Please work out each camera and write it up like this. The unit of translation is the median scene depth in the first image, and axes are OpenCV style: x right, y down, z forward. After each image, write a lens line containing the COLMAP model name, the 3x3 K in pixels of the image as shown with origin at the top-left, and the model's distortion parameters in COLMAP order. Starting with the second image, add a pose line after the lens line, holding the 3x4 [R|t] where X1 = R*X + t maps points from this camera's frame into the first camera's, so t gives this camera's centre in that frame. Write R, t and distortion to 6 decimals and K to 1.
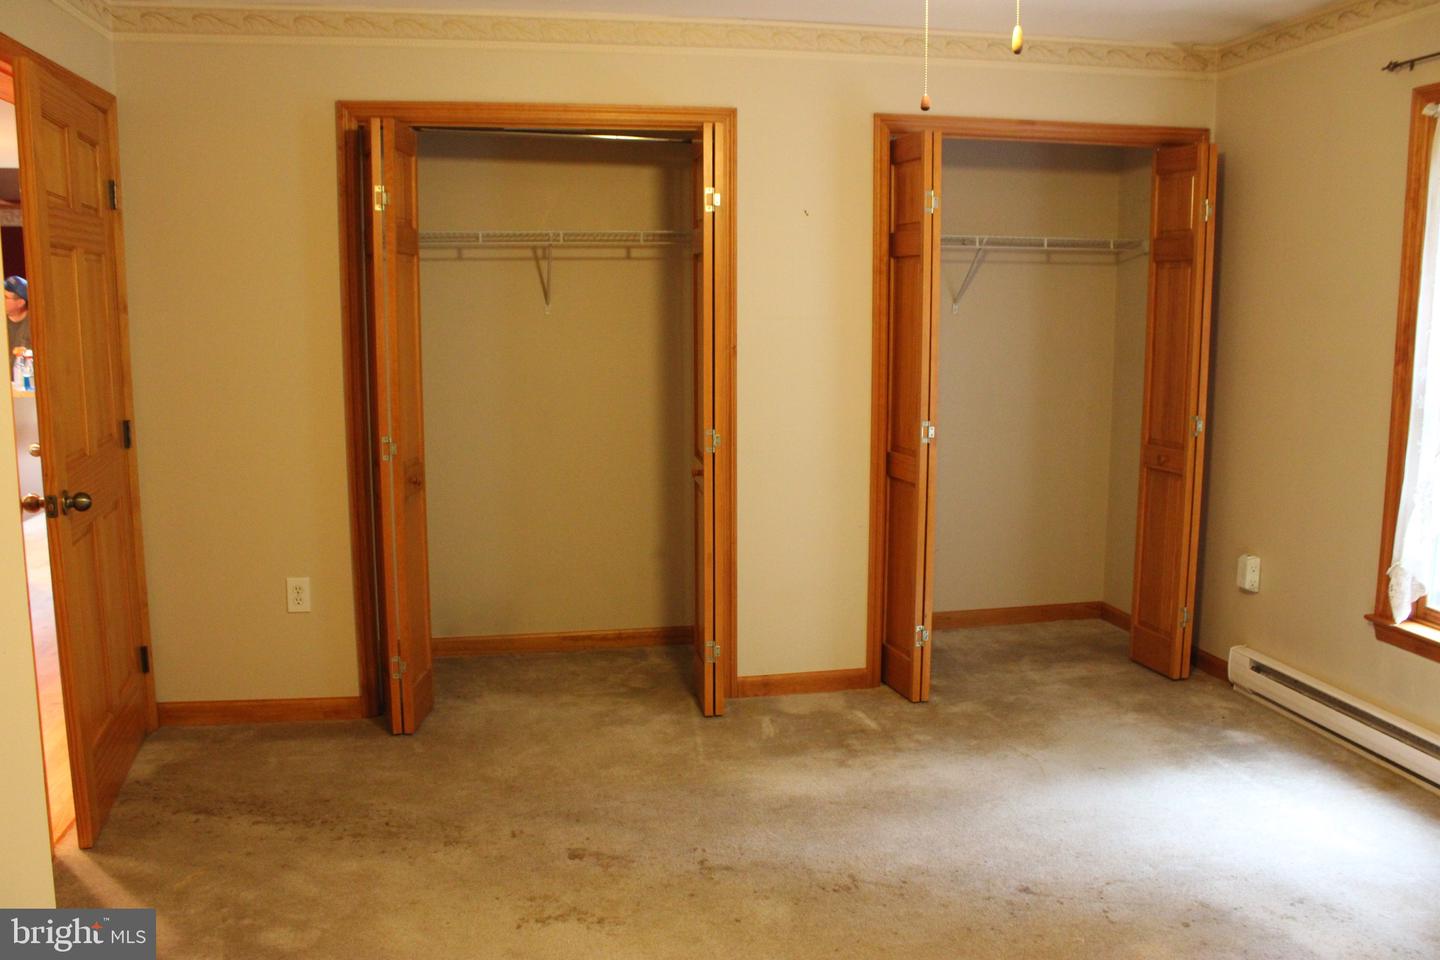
lens RADIAL K [[1198.6, 0, 714.7], [0, 1198.6, 475.8], [0, 0, 1]] dist [-0.161291, 0.144904]
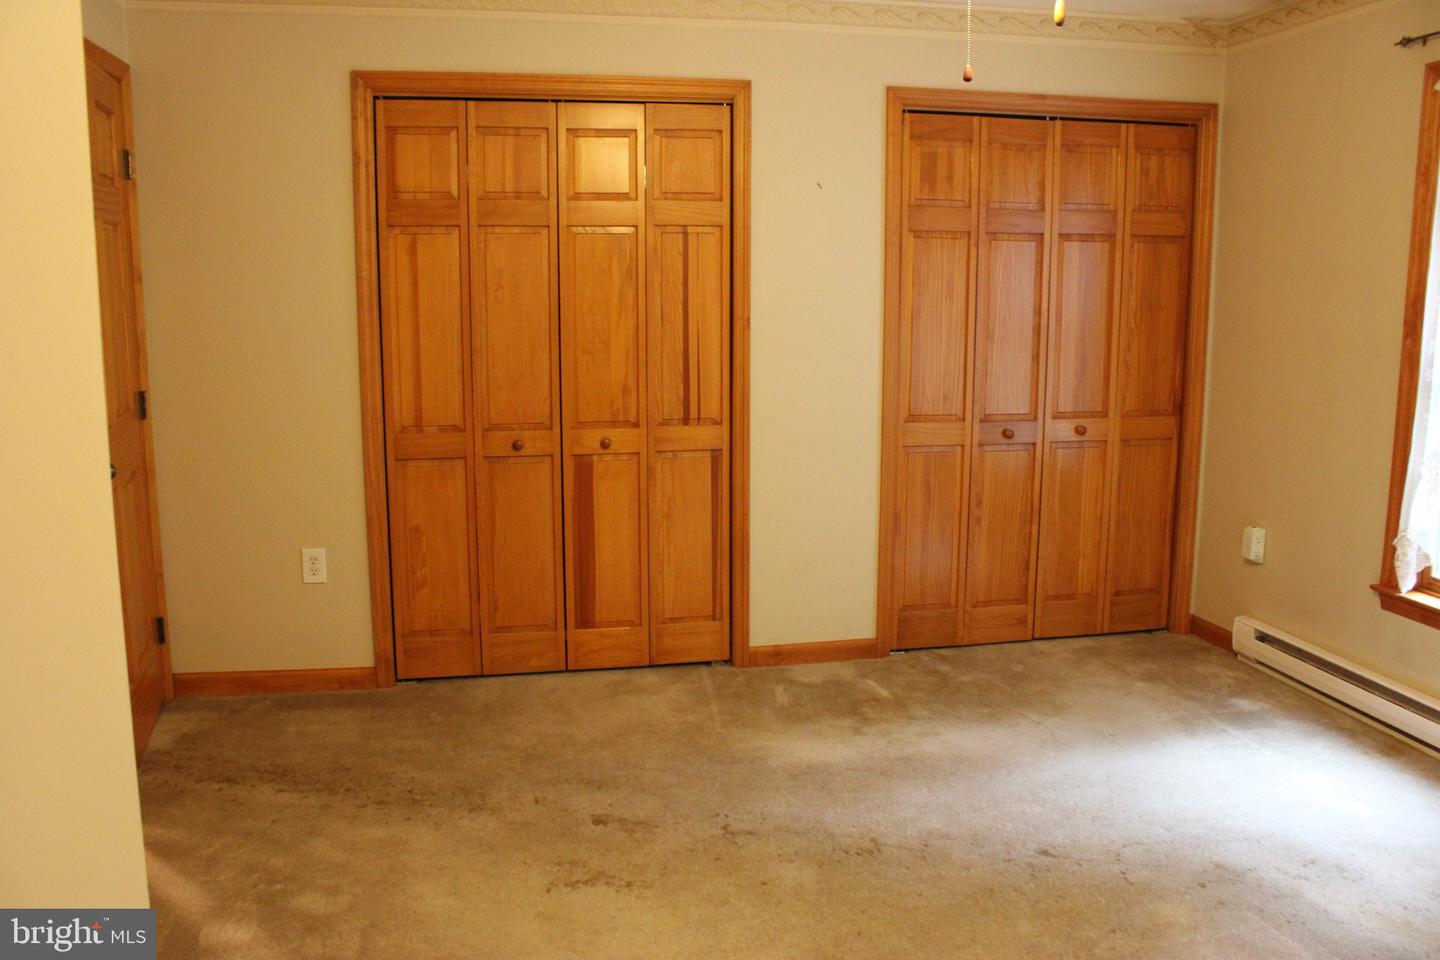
lens RADIAL K [[1198.6, 0, 714.7], [0, 1198.6, 475.8], [0, 0, 1]] dist [-0.161291, 0.144904]
pose [[0.999923, 0.000471, 0.012426, -0.027668], [-0.000717, 0.999804, 0.019802, 0.005015], [-0.012415, -0.019810, 0.999727, -0.007558]]
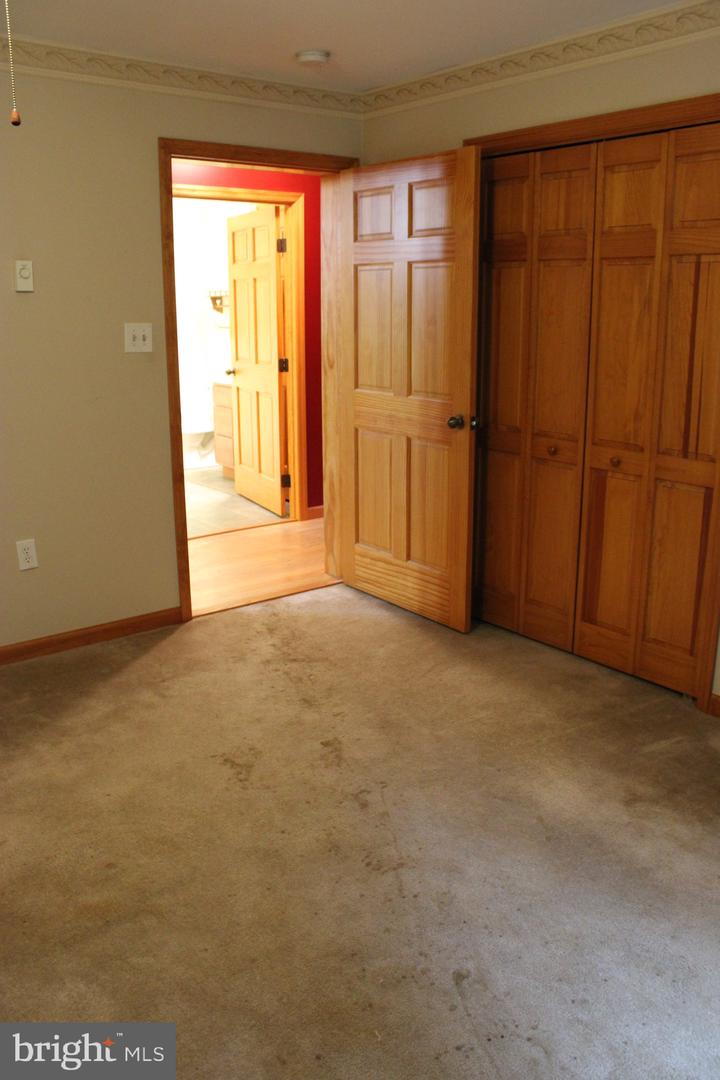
lens RADIAL K [[896.6, 0, 367.4], [0, 896.6, 544.0], [0, 0, 1]] dist [-0.166800, 0.134426]
pose [[0.463875, 0.233625, -0.854540, 0.578601], [-0.124497, 0.972220, 0.198216, -0.072200], [0.877109, 0.014441, 0.480074, 0.489478]]
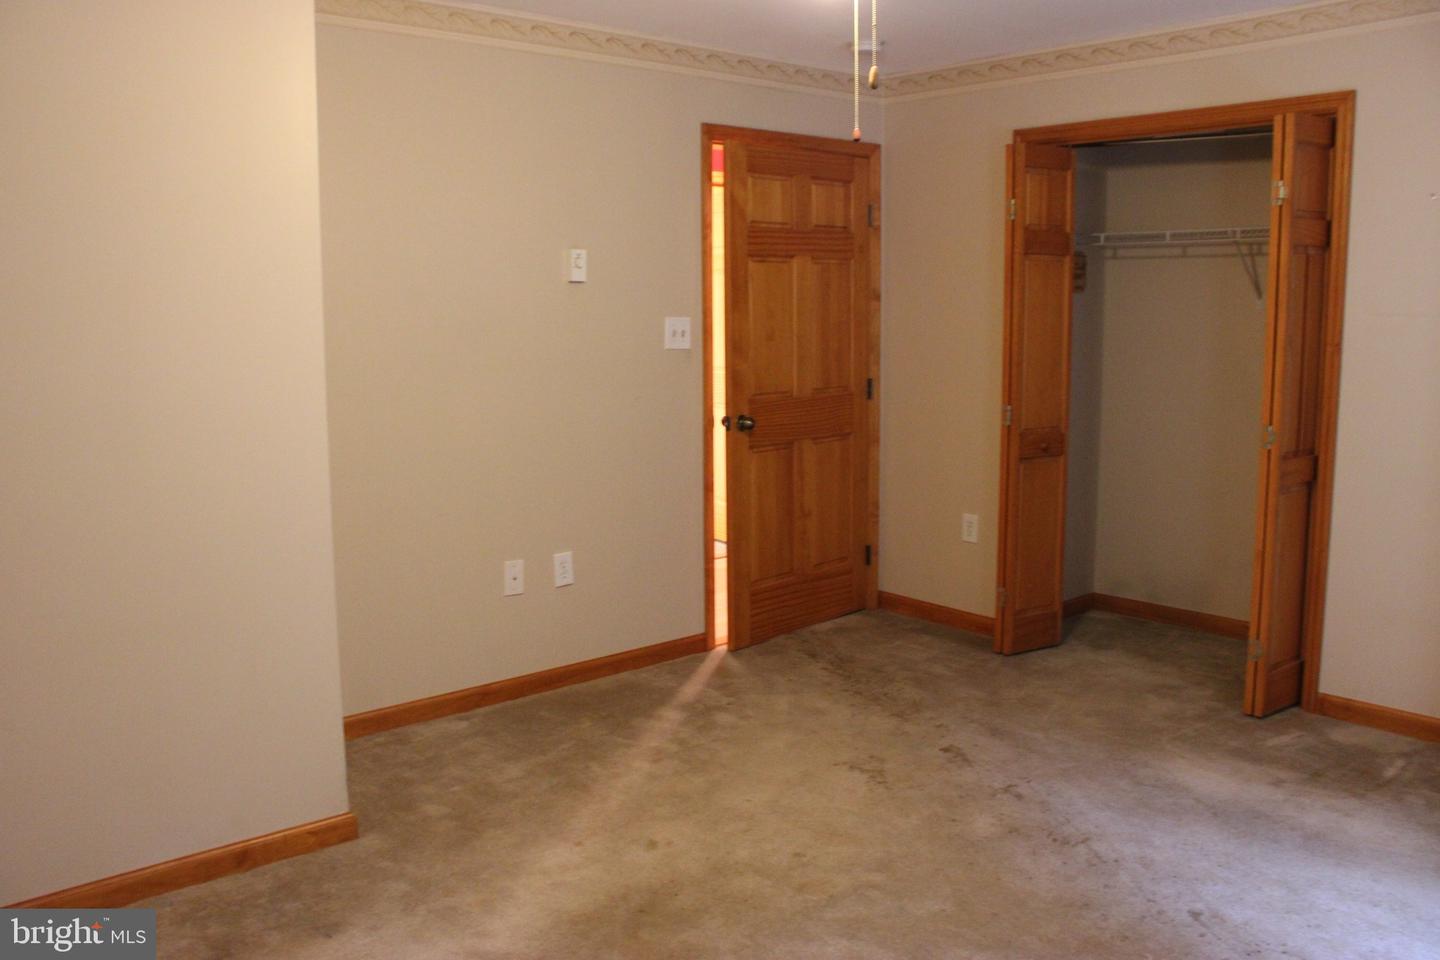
lens RADIAL K [[1207.3, 0, 715.3], [0, 1207.3, 475.0], [0, 0, 1]] dist [-0.167382, 0.149821]
pose [[0.504610, 0.121226, -0.854794, 0.666484], [-0.116247, 0.990617, 0.071865, -0.016445], [0.855485, 0.063104, 0.513967, 0.124653]]
